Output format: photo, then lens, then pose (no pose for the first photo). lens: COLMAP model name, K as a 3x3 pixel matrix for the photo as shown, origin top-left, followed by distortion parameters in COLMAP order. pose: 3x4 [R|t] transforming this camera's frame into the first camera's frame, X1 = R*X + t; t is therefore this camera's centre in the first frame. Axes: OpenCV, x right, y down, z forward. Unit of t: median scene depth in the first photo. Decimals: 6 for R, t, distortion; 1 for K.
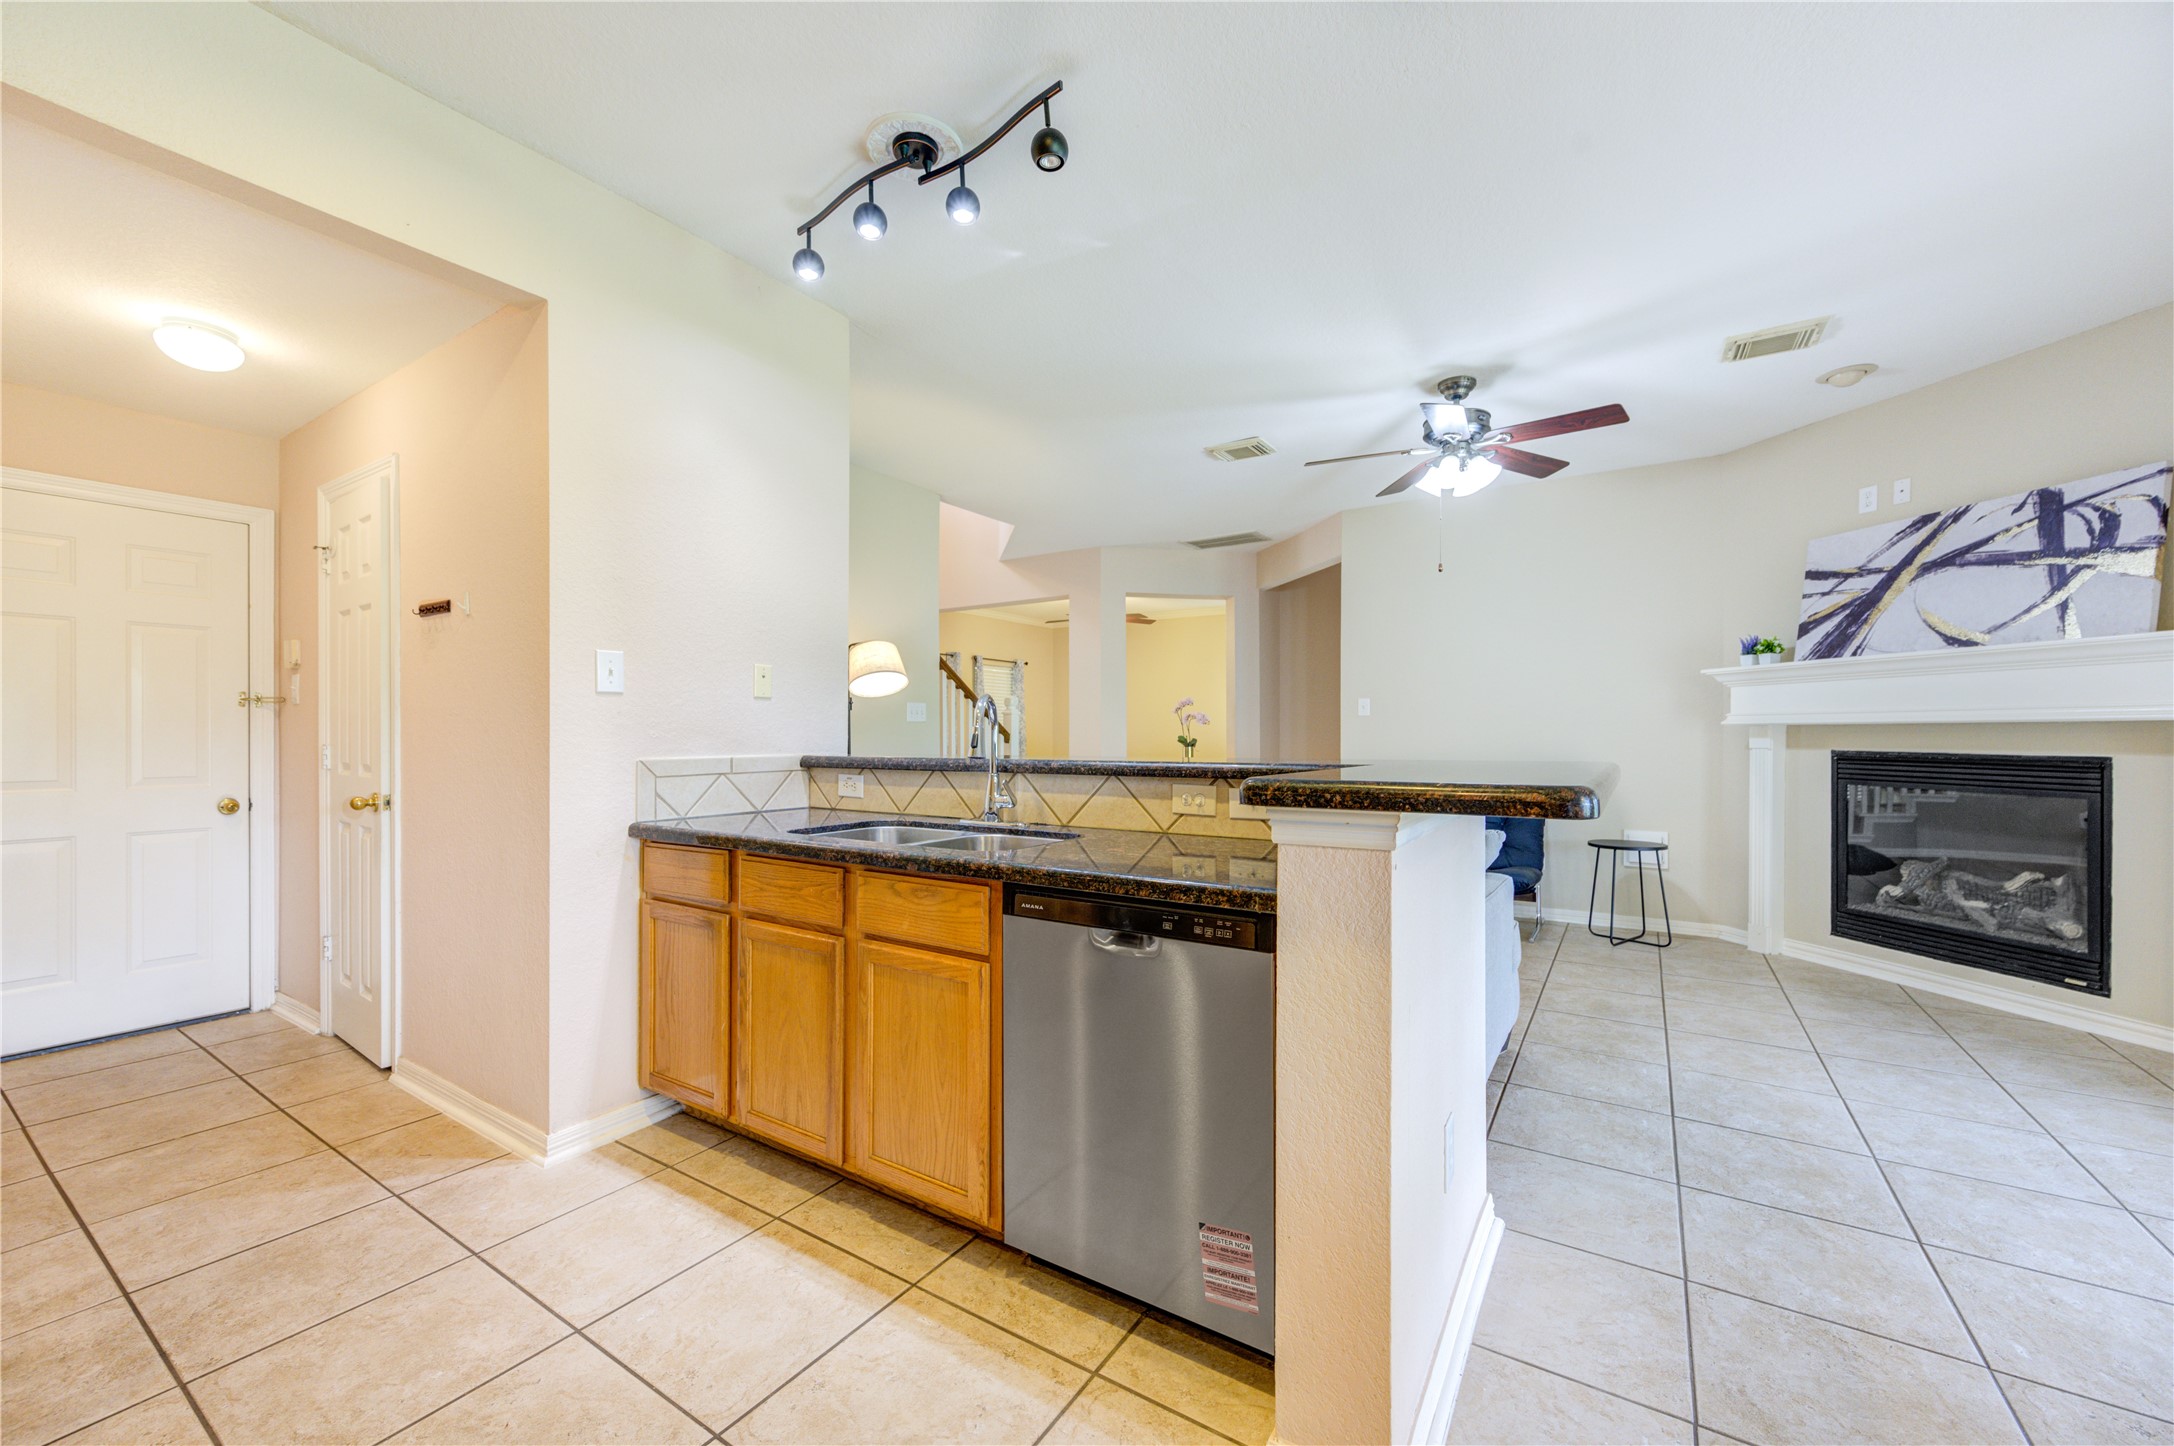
lens RADIAL K [[847.7, 0, 1093.7], [0, 847.7, 735.4], [0, 0, 1]] dist [0.003165, 0.000353]
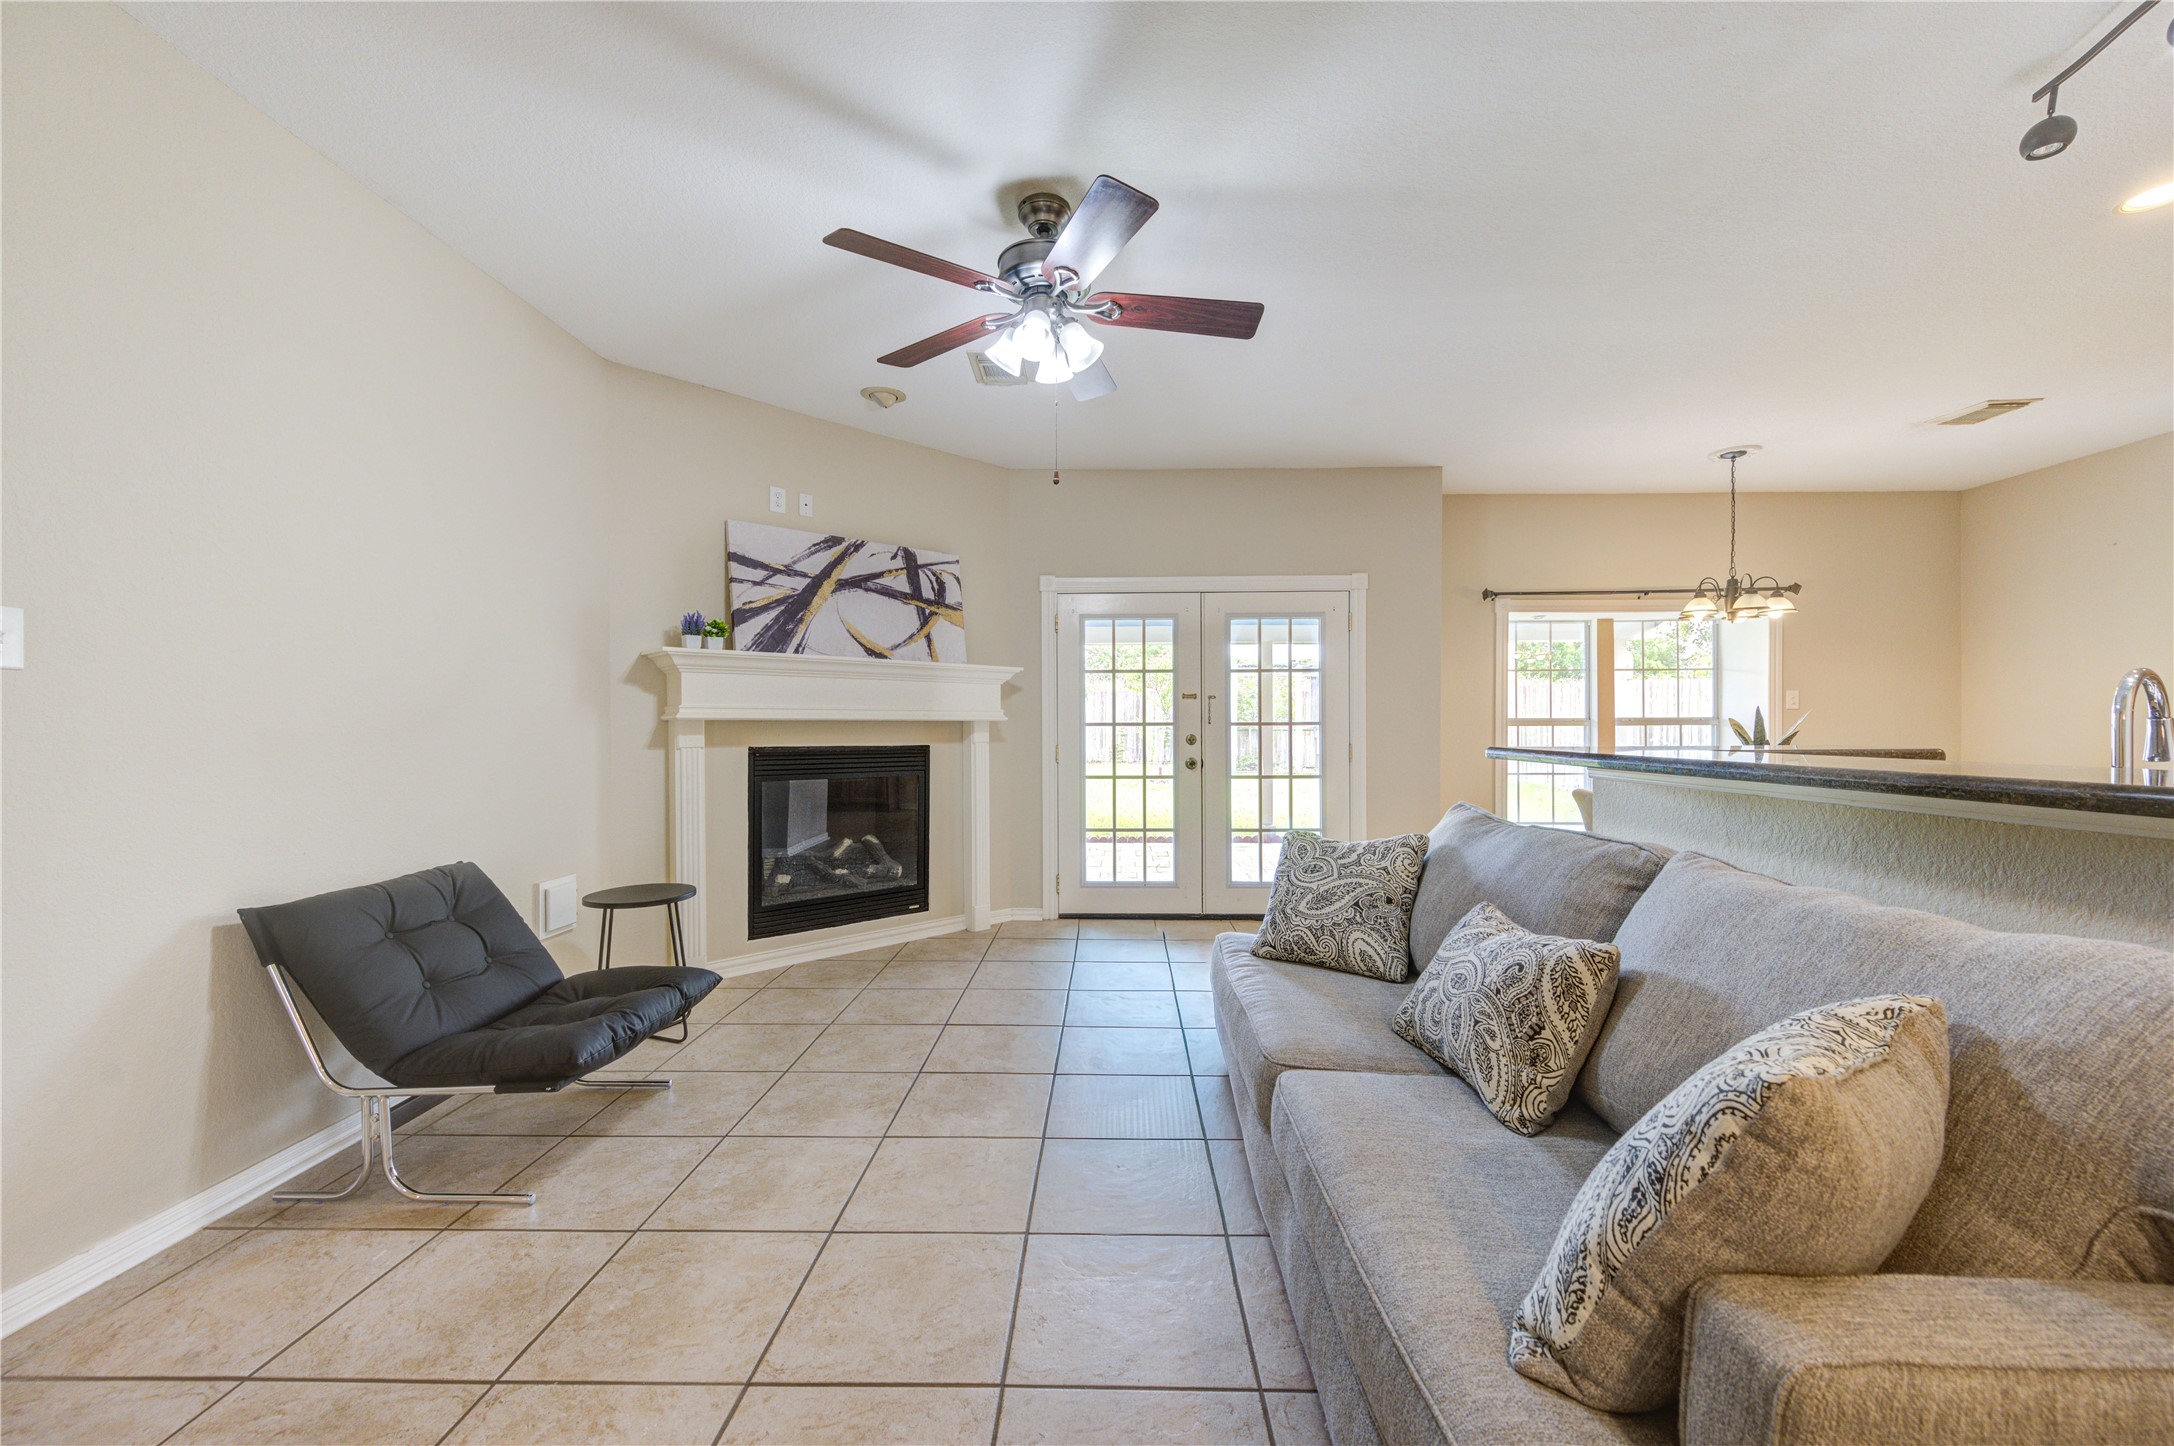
lens RADIAL K [[853.1, 0, 1091.7], [0, 853.1, 734.9], [0, 0, 1]] dist [0.003822, -0.000477]
pose [[-0.520210, -0.003167, 0.854033, -0.197282], [0.003354, 0.999978, 0.005751, -0.000546], [-0.854032, 0.005856, -0.520187, 1.499176]]
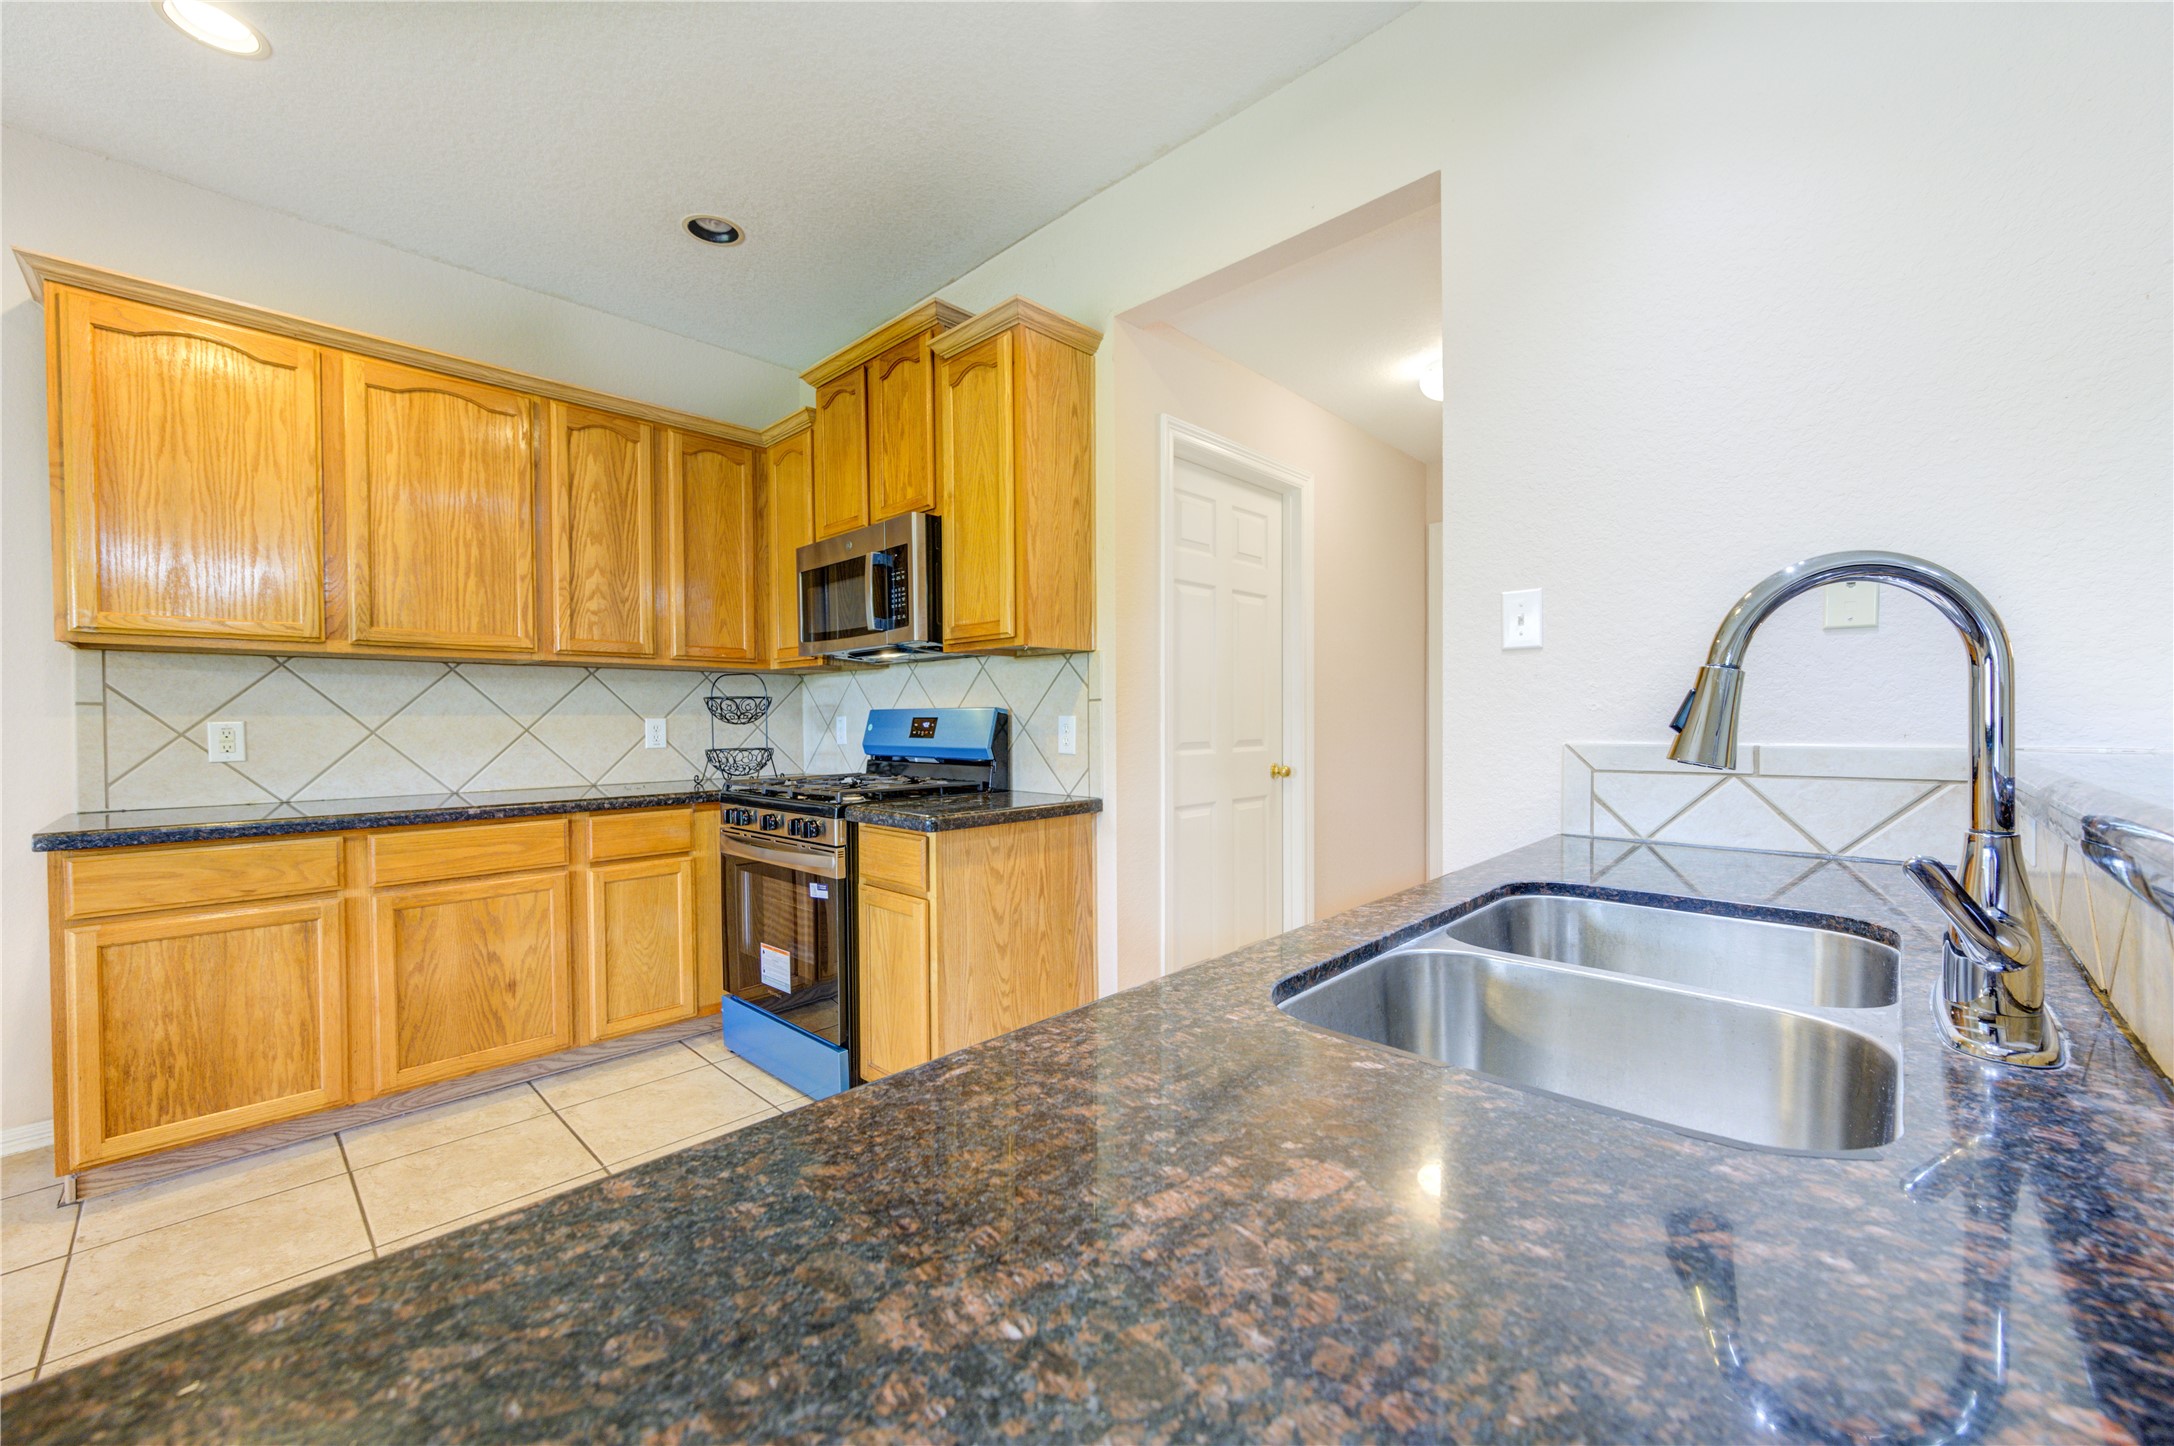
lens RADIAL K [[847.7, 0, 1093.7], [0, 847.7, 735.4], [0, 0, 1]] dist [0.003165, 0.000353]
pose [[-0.186520, 0.019815, -0.982251, 0.162562], [0.003948, 0.999804, 0.019419, 0.006073], [0.982443, -0.000256, -0.186561, 0.577124]]
